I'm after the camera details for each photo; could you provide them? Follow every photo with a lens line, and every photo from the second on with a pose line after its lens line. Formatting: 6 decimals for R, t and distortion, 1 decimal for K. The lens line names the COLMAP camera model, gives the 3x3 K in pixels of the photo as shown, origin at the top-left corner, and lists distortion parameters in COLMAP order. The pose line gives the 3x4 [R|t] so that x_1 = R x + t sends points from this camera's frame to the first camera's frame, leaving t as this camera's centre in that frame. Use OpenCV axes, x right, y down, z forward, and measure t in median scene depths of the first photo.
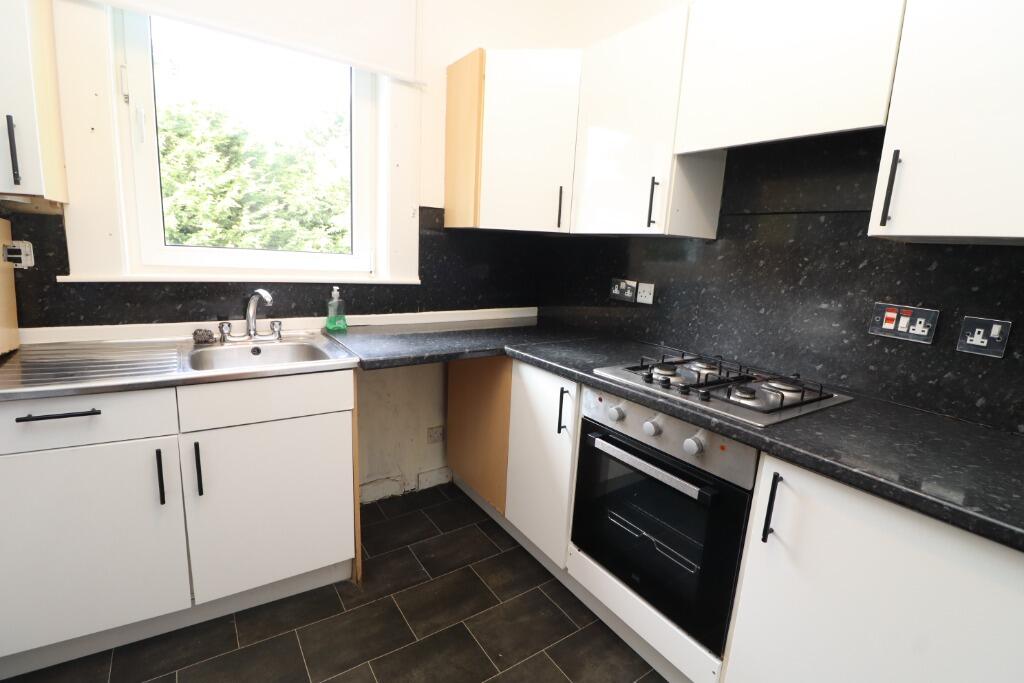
lens RADIAL K [[481.8, 0, 519.3], [0, 481.8, 346.0], [0, 0, 1]] dist [-0.003275, -0.001264]
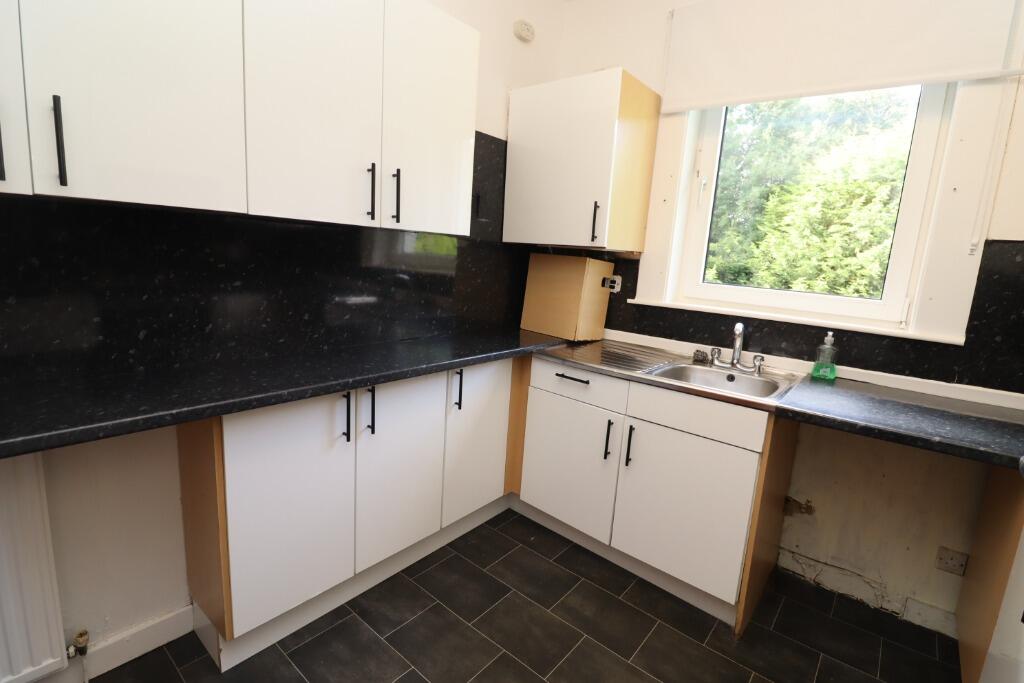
lens RADIAL K [[481.8, 0, 519.3], [0, 481.8, 346.0], [0, 0, 1]] dist [-0.003275, -0.001264]
pose [[0.286829, 0.146747, -0.946675, 0.347285], [-0.237153, 0.968316, 0.078247, -0.031545], [0.928163, 0.202064, 0.312543, 0.191289]]
